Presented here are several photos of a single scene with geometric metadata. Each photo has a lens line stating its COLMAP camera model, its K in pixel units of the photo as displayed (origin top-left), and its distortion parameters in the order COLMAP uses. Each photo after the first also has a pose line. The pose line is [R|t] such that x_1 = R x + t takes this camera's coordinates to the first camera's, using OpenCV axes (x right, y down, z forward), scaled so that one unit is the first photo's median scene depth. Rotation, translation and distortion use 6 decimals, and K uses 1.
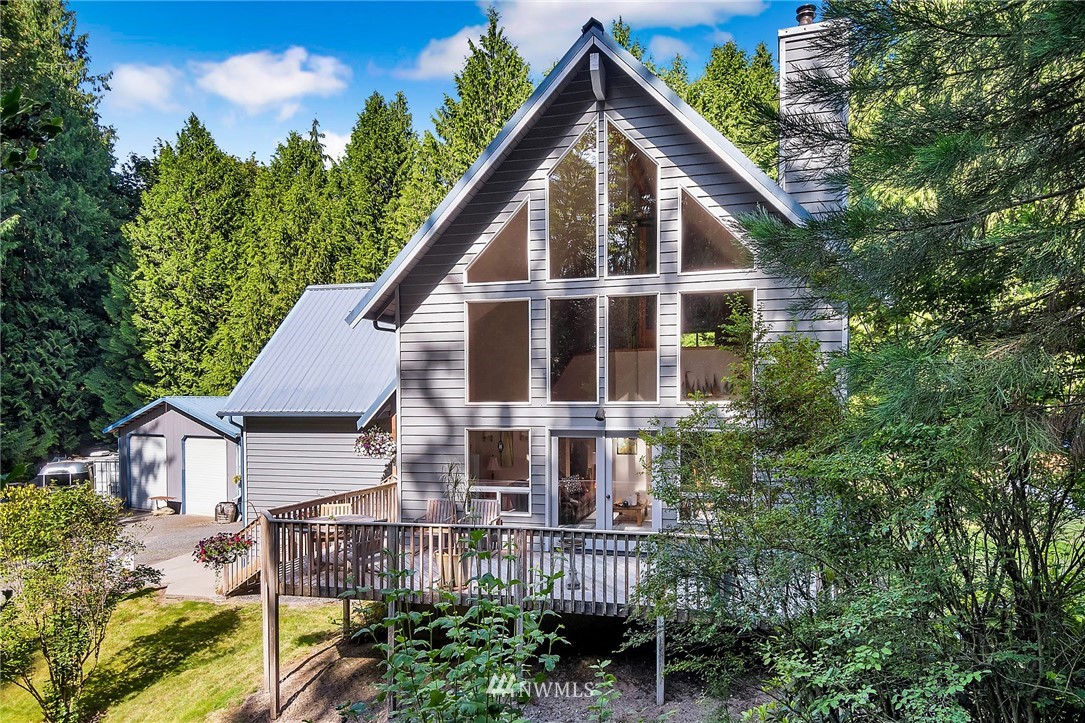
lens RADIAL K [[645.6, 0, 564.7], [0, 645.6, 402.2], [0, 0, 1]] dist [0.071689, -0.095615]
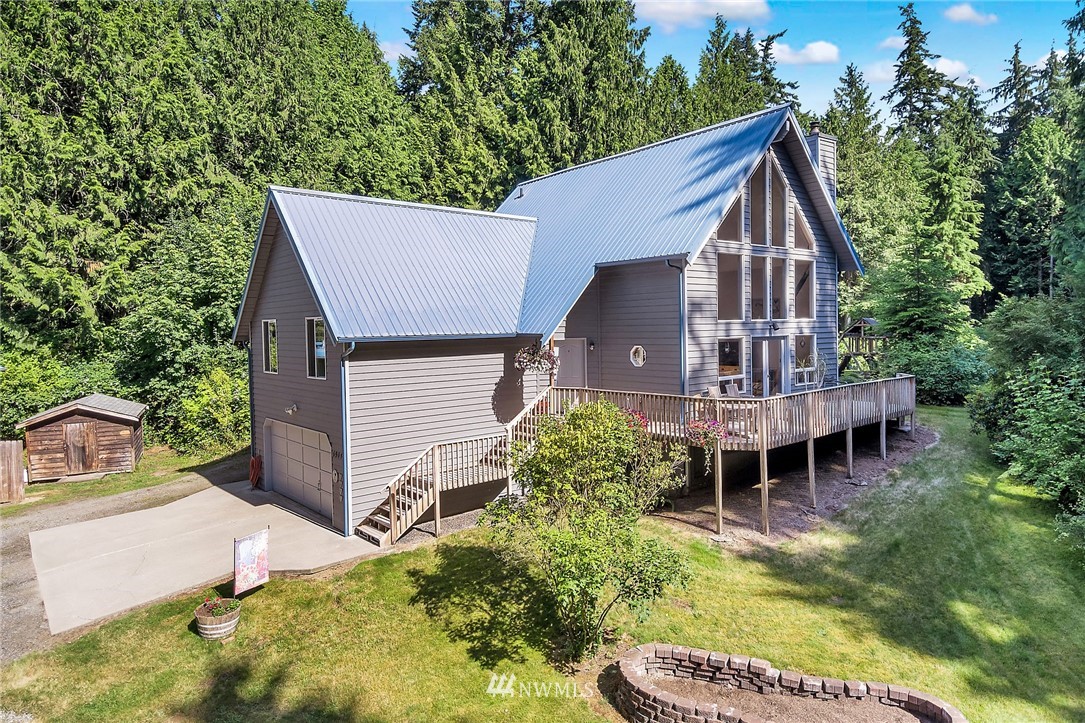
lens RADIAL K [[643.9, 0, 560.6], [0, 643.9, 343.7], [0, 0, 1]] dist [0.071610, -0.092974]
pose [[0.554481, -0.025062, 0.831819, -0.402143], [0.018462, 0.999671, 0.017813, 0.005532], [-0.831991, 0.005480, 0.554762, 0.120000]]
